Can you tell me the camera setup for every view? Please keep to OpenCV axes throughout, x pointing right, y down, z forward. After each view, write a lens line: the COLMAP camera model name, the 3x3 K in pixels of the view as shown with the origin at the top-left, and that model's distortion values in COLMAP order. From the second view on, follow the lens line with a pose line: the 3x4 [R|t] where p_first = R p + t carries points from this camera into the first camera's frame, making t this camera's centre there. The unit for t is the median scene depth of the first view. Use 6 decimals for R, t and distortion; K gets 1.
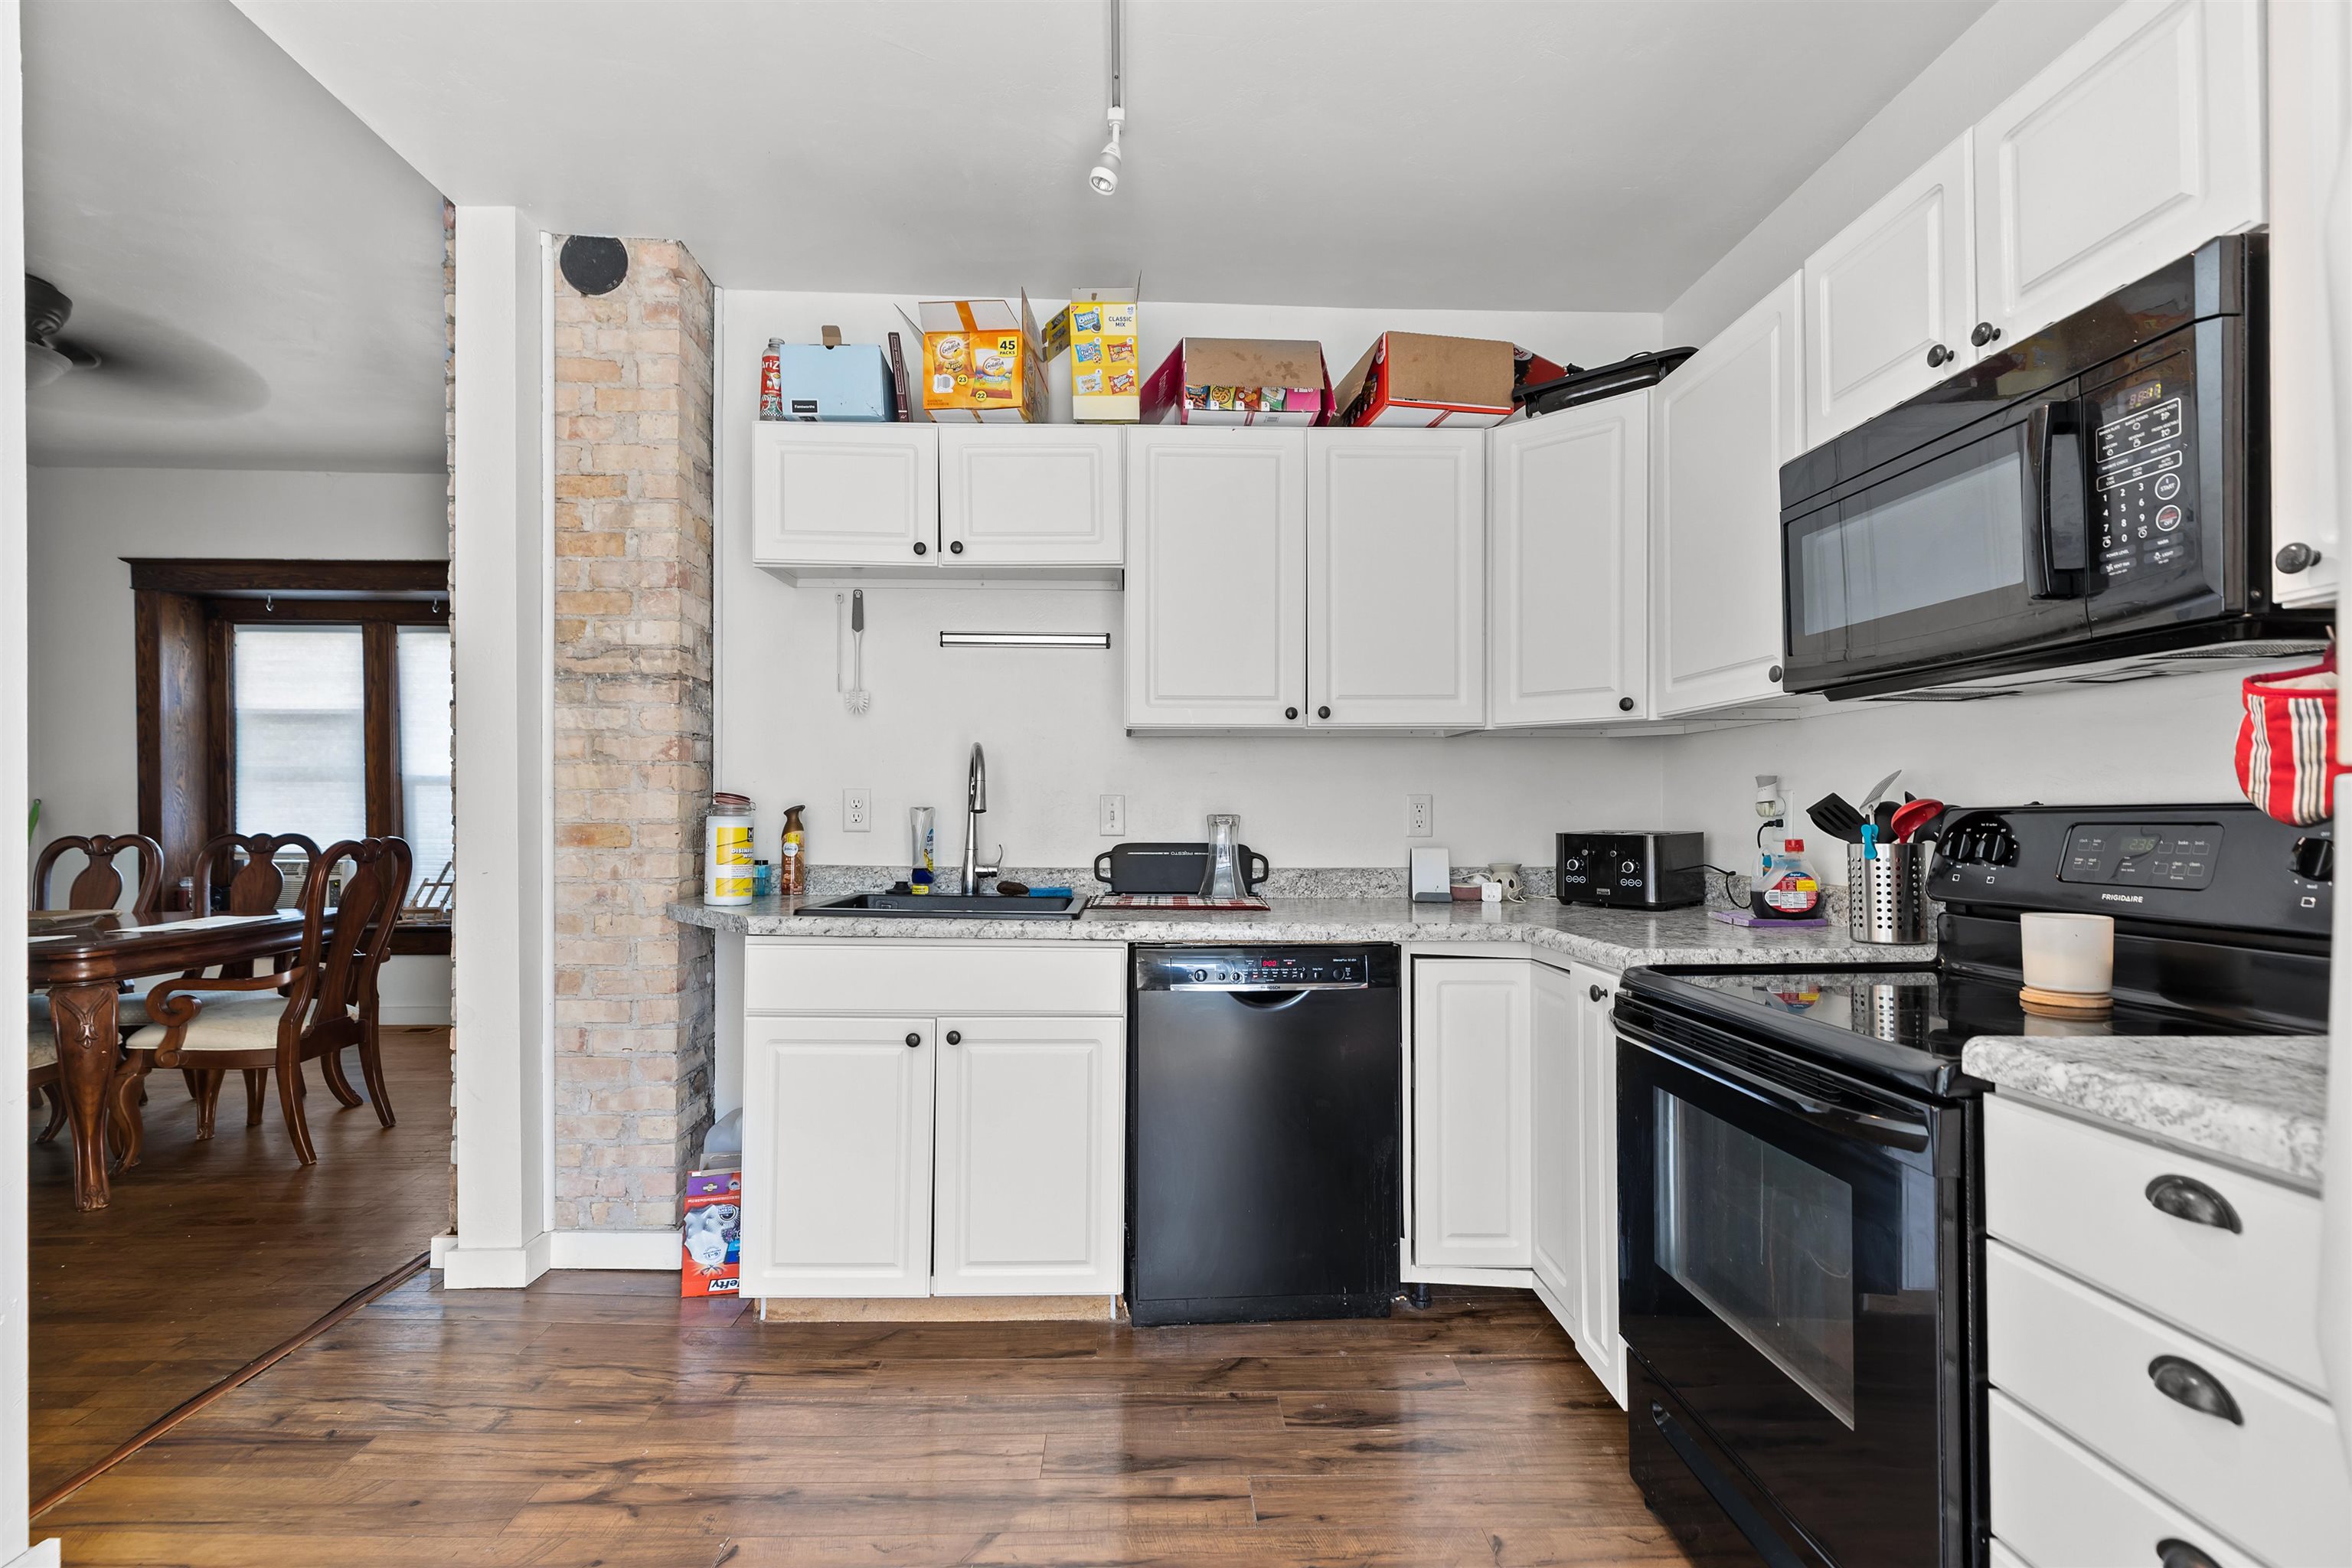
lens RADIAL K [[1070.4, 0, 1170.8], [0, 1070.4, 807.7], [0, 0, 1]] dist [0.005590, 0.000016]
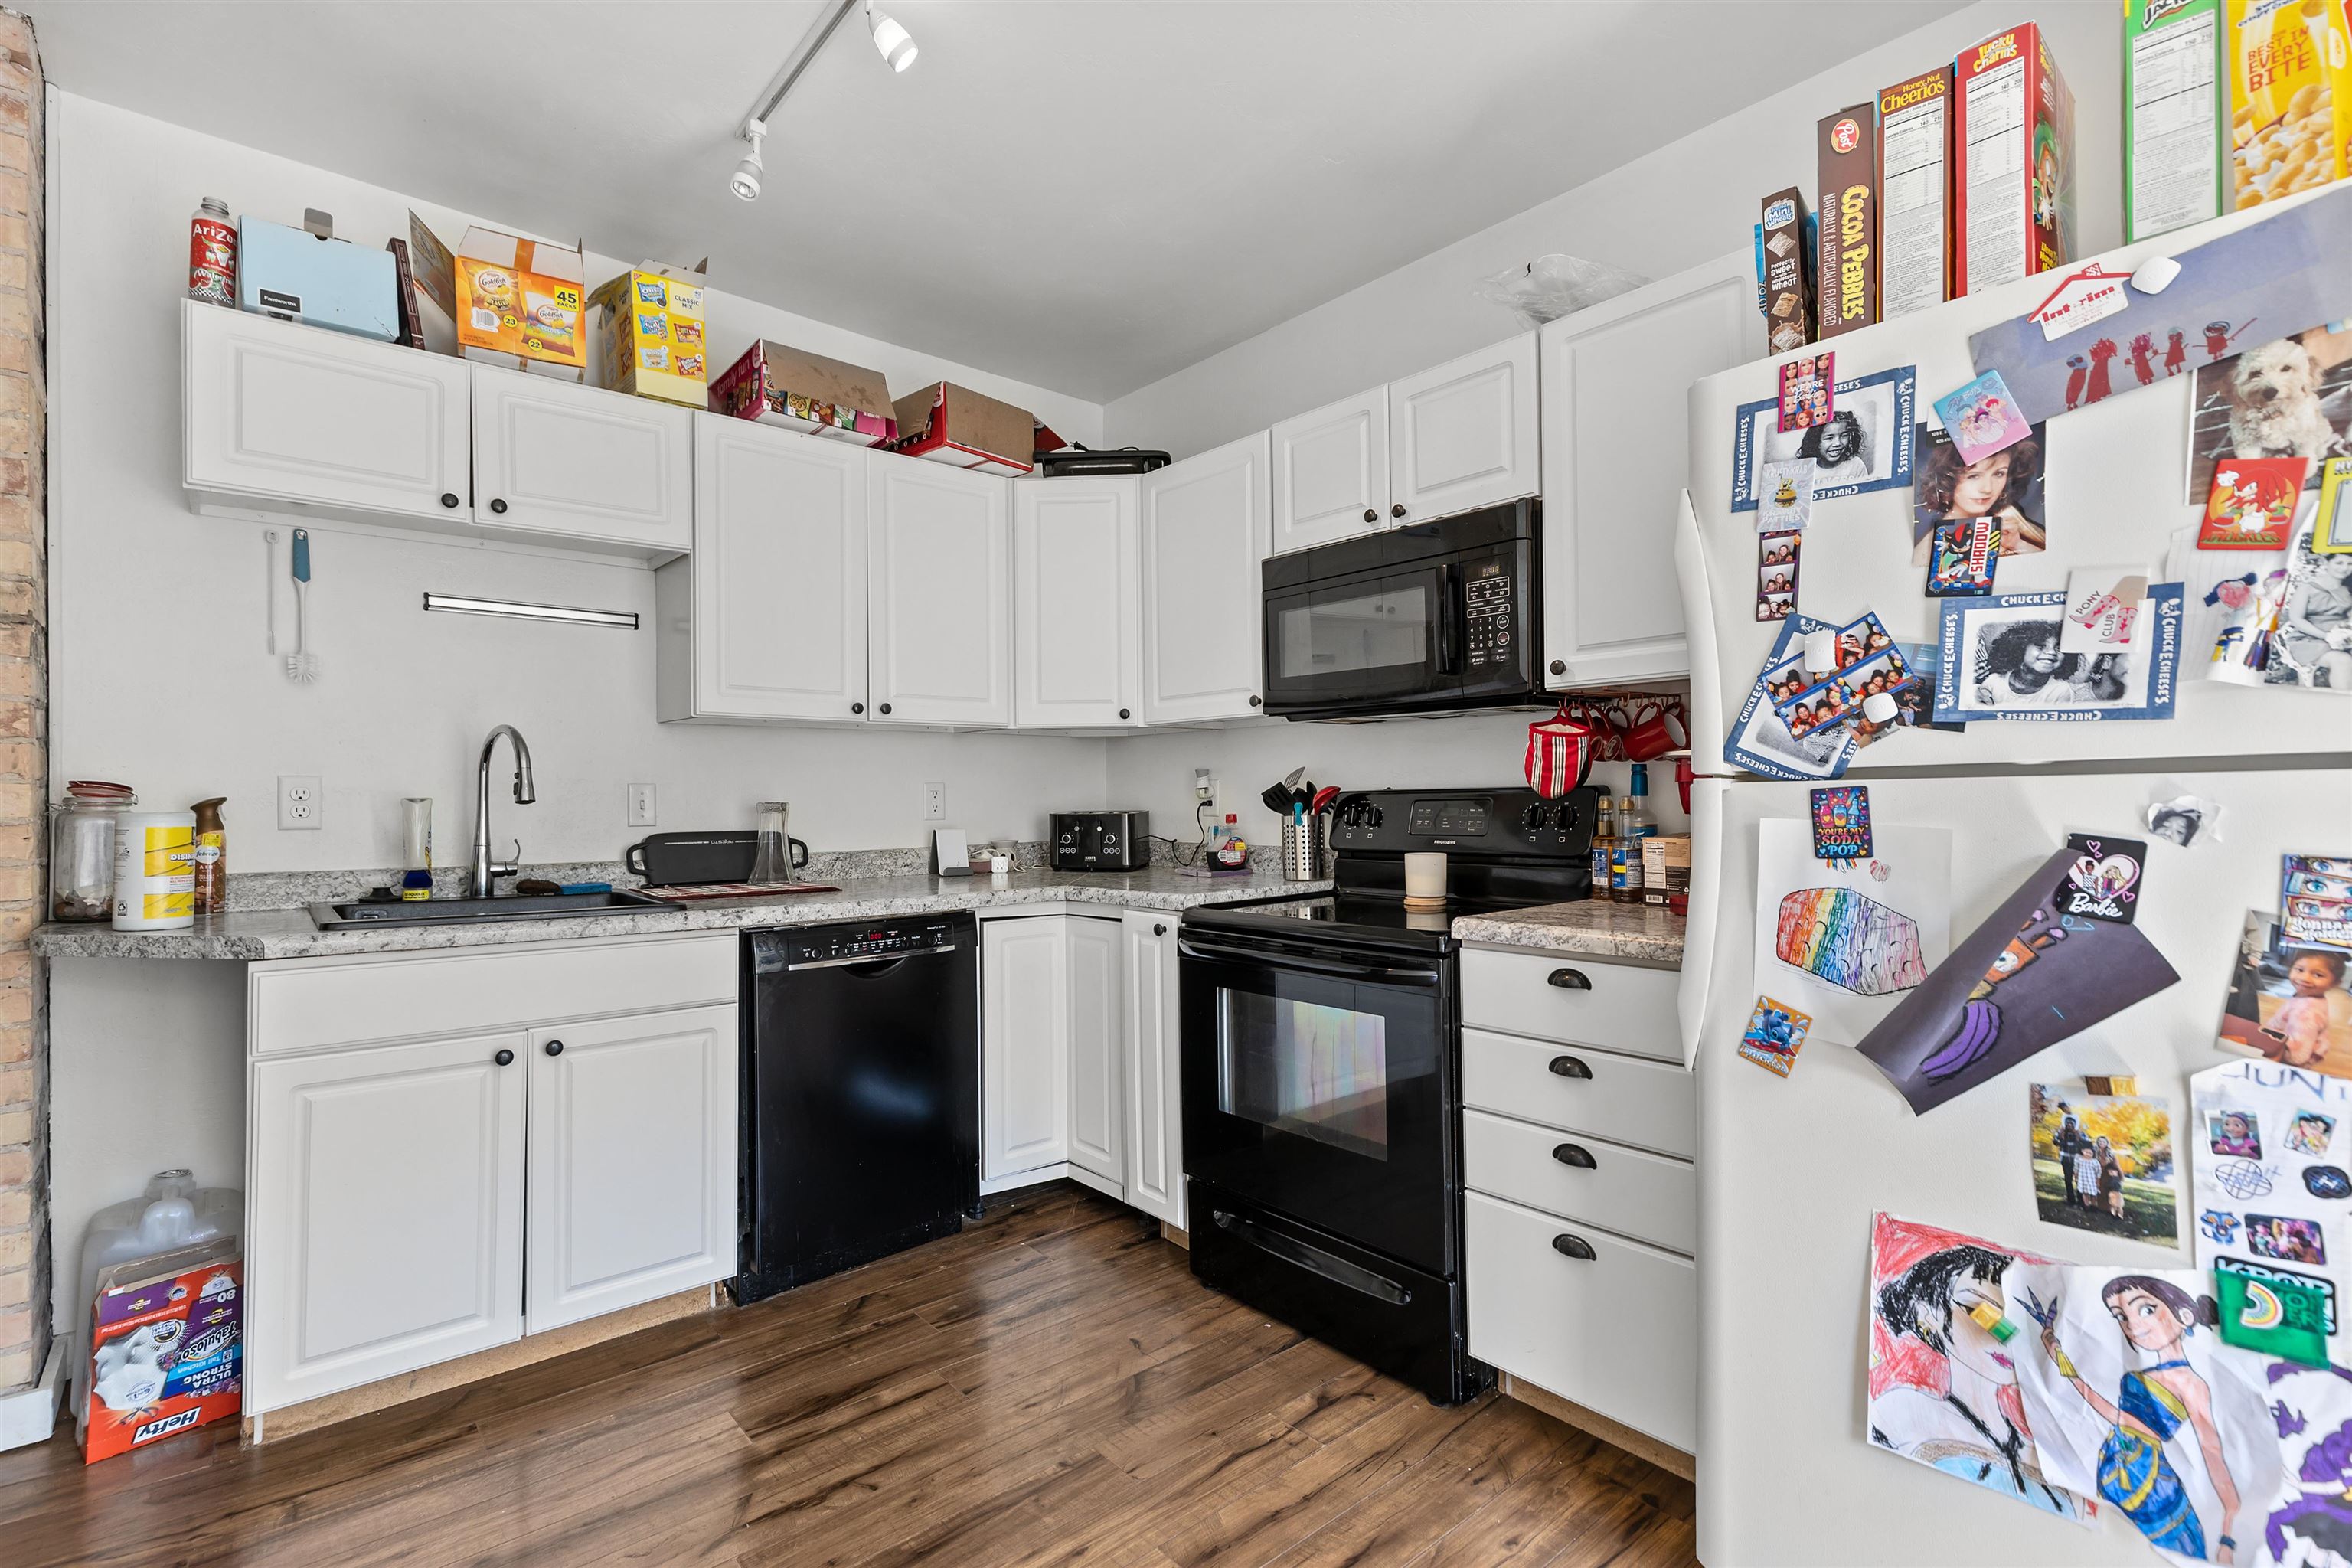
lens RADIAL K [[1060.8, 0, 1173.4], [0, 1060.8, 795.3], [0, 0, 1]] dist [0.001452, -0.000119]
pose [[0.775900, -0.008495, 0.630799, -0.339017], [0.007440, 0.999963, 0.004315, -0.002234], [-0.630812, 0.001345, 0.775935, -0.041065]]
